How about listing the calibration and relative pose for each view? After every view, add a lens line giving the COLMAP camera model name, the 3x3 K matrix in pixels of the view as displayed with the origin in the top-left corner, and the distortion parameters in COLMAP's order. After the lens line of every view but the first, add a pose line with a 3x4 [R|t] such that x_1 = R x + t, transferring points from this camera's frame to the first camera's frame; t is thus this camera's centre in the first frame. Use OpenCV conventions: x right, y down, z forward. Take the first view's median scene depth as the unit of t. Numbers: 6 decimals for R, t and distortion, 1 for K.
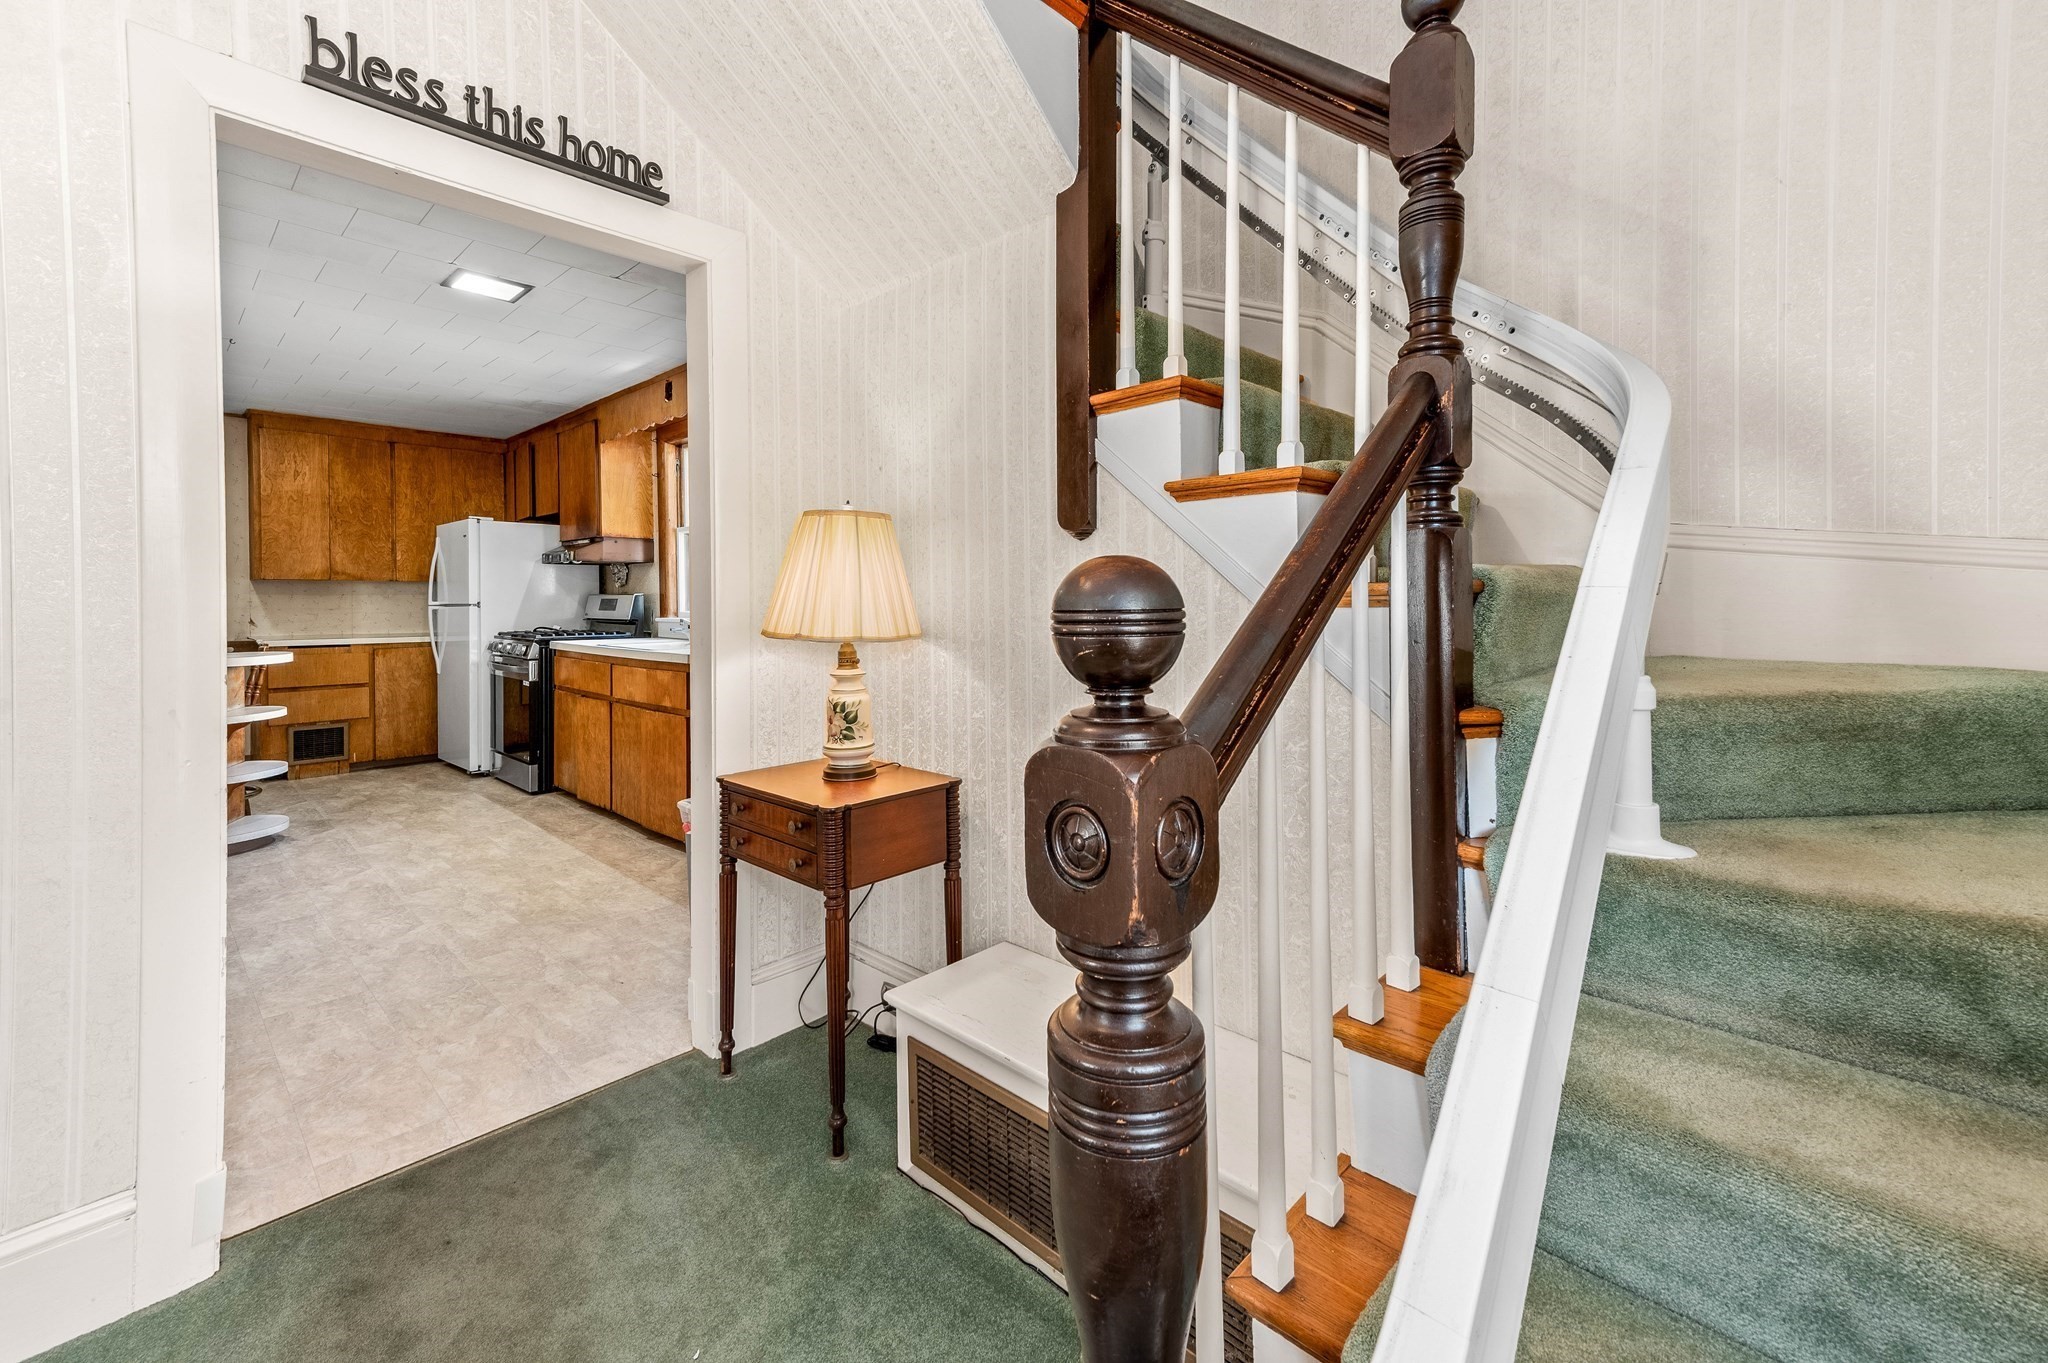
lens RADIAL K [[831.6, 0, 1033.8], [0, 831.6, 605.3], [0, 0, 1]] dist [0.014177, 0.000585]
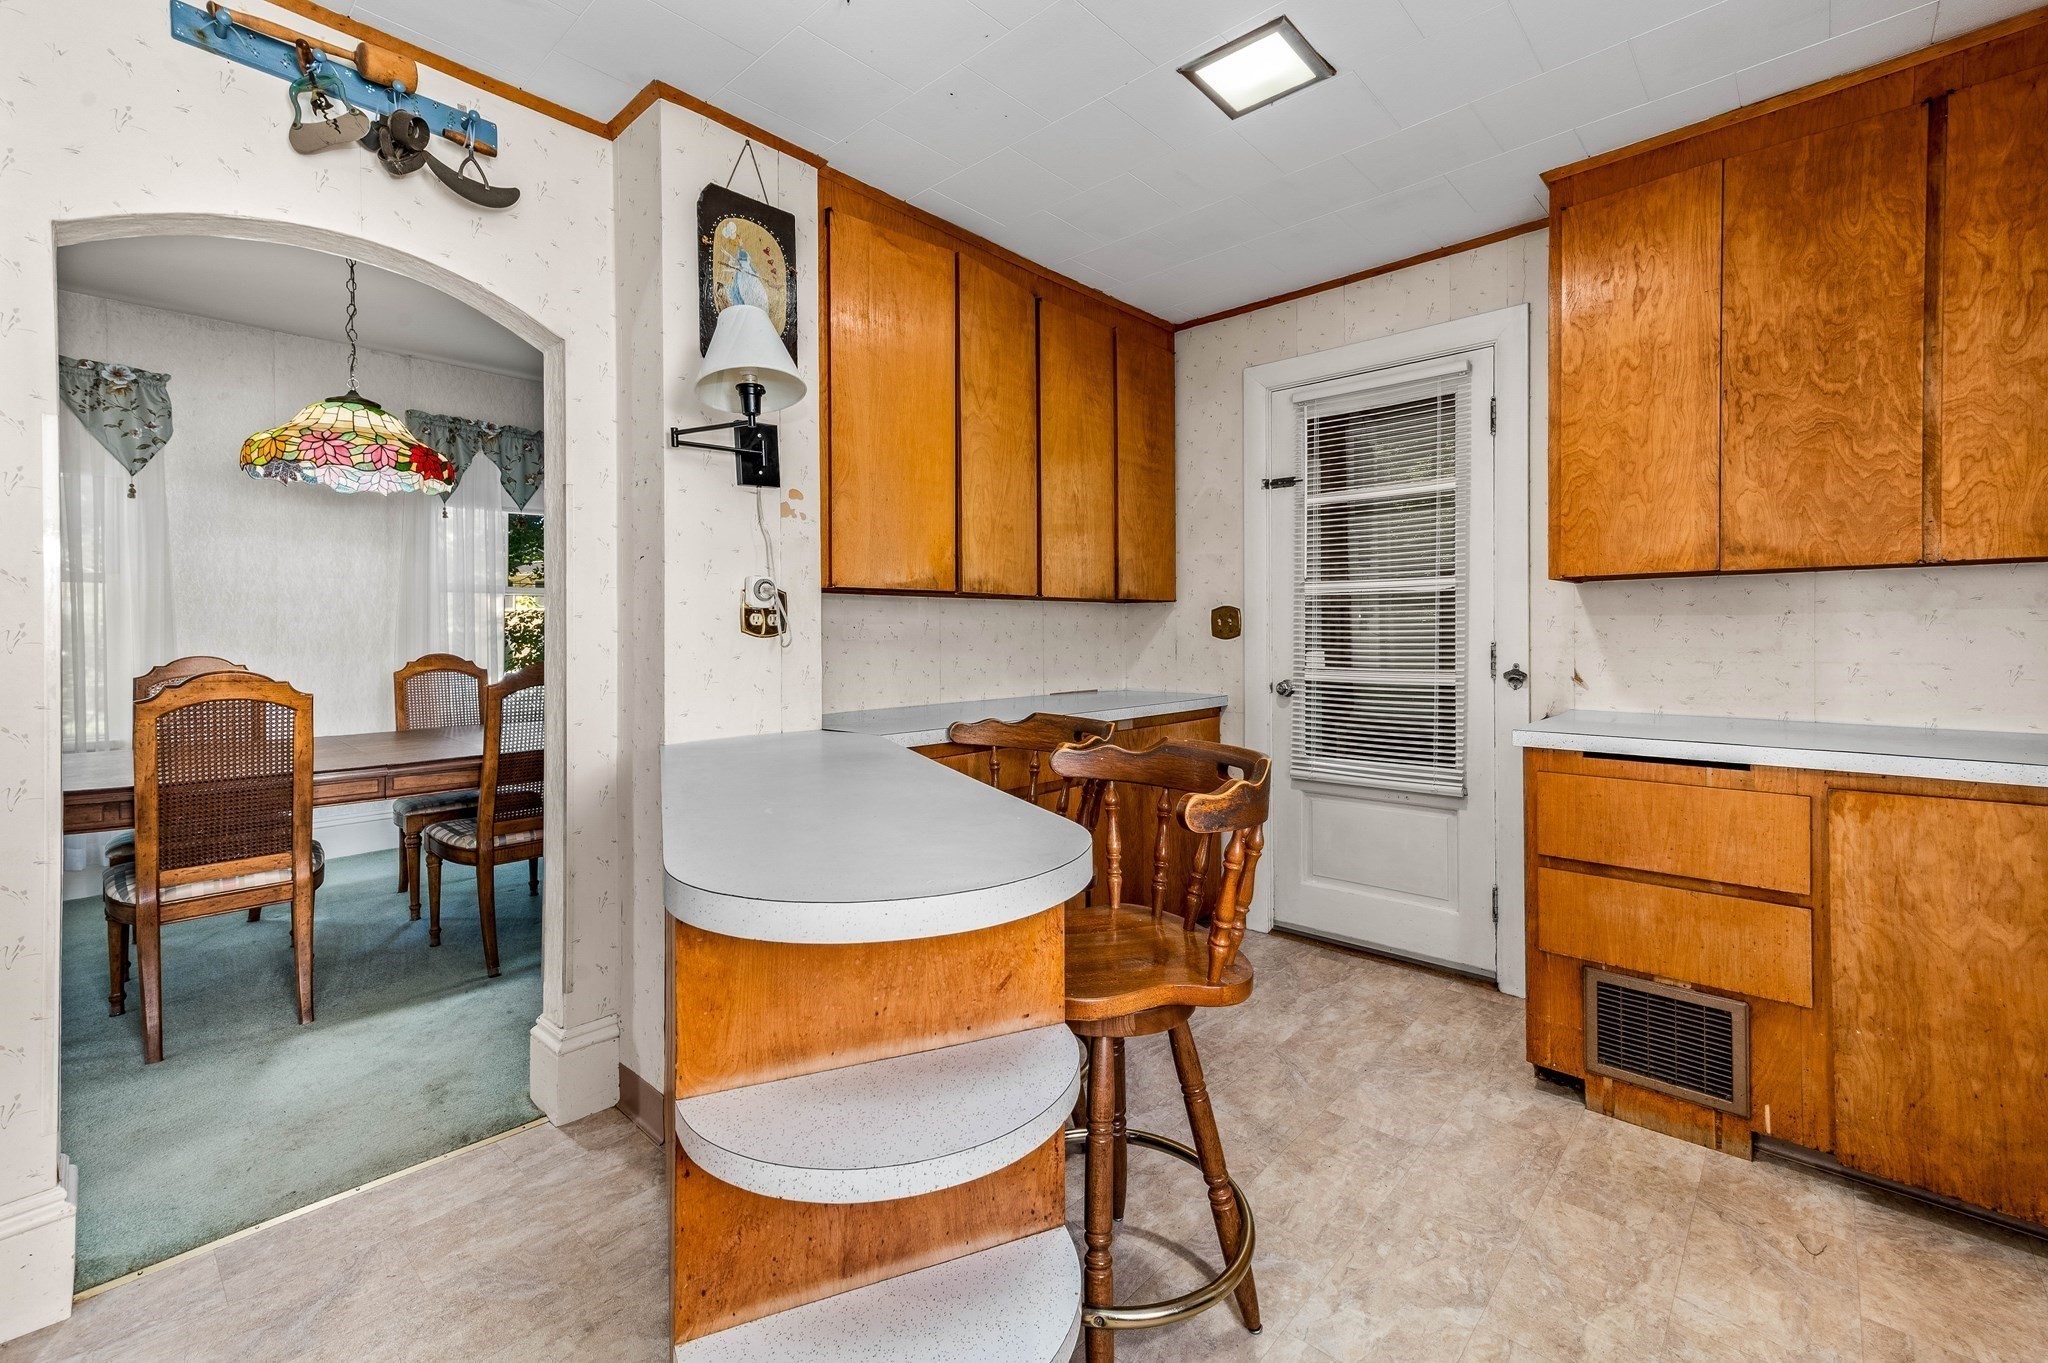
lens RADIAL K [[869.1, 0, 1032.5], [0, 869.1, 639.0], [0, 0, 1]] dist [0.017936, 0.000801]
pose [[0.012907, 0.007910, -0.999885, -0.477205], [-0.004183, 0.999960, 0.007857, -0.002982], [0.999908, 0.004081, 0.012939, 0.715804]]
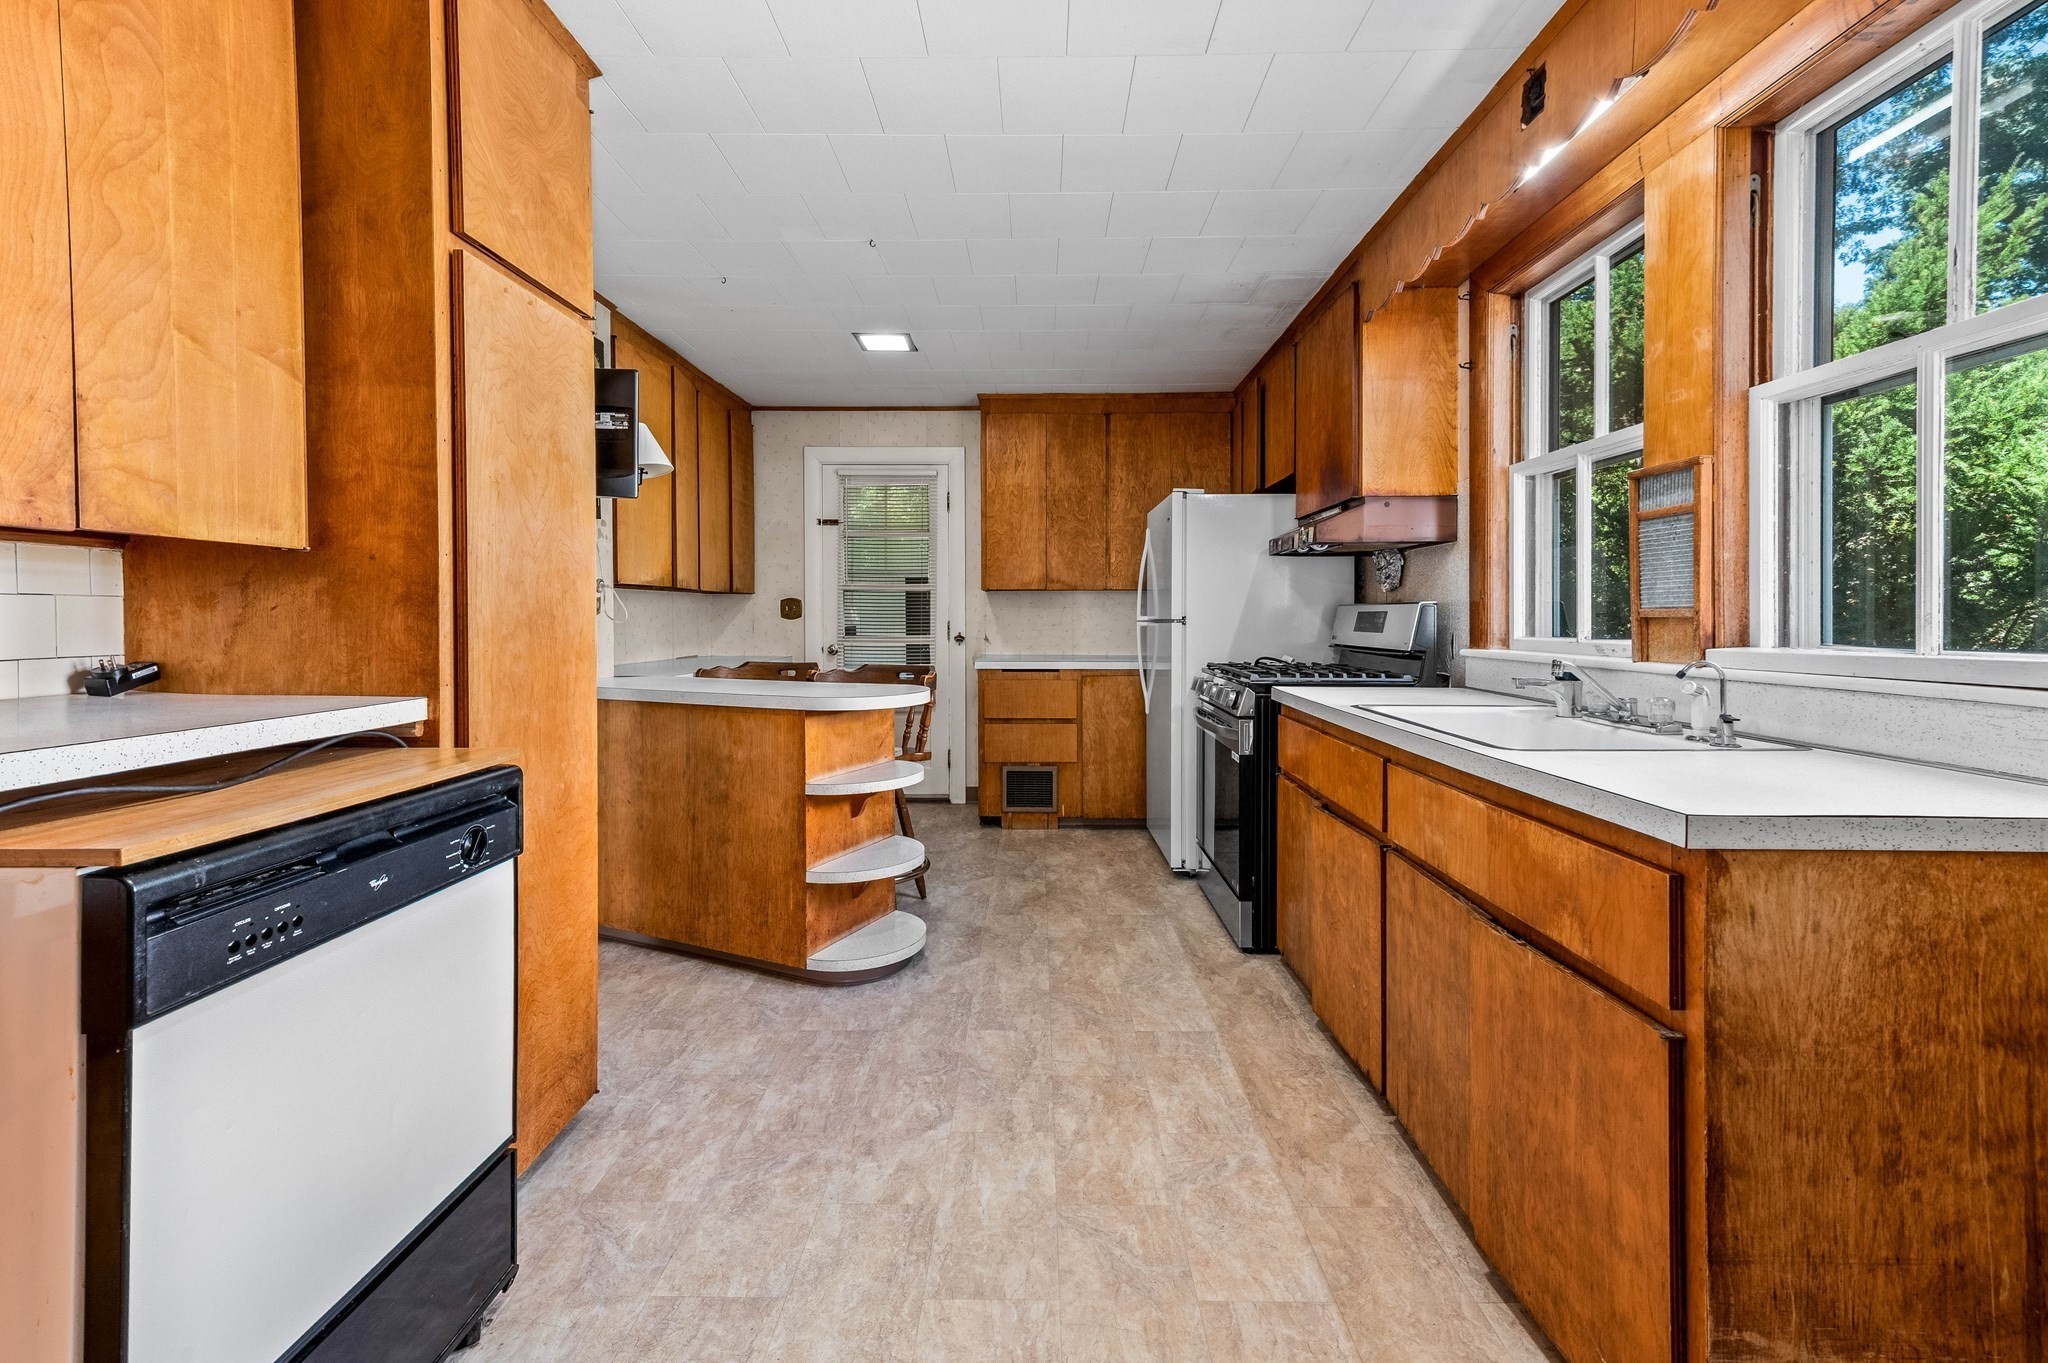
lens RADIAL K [[869.1, 0, 1019.9], [0, 869.1, 631.6], [0, 0, 1]] dist [0.017936, 0.000801]
pose [[0.667829, 0.016033, -0.744142, -0.221963], [-0.007858, 0.999864, 0.014490, -0.000892], [0.744274, -0.003830, 0.667864, 0.416459]]
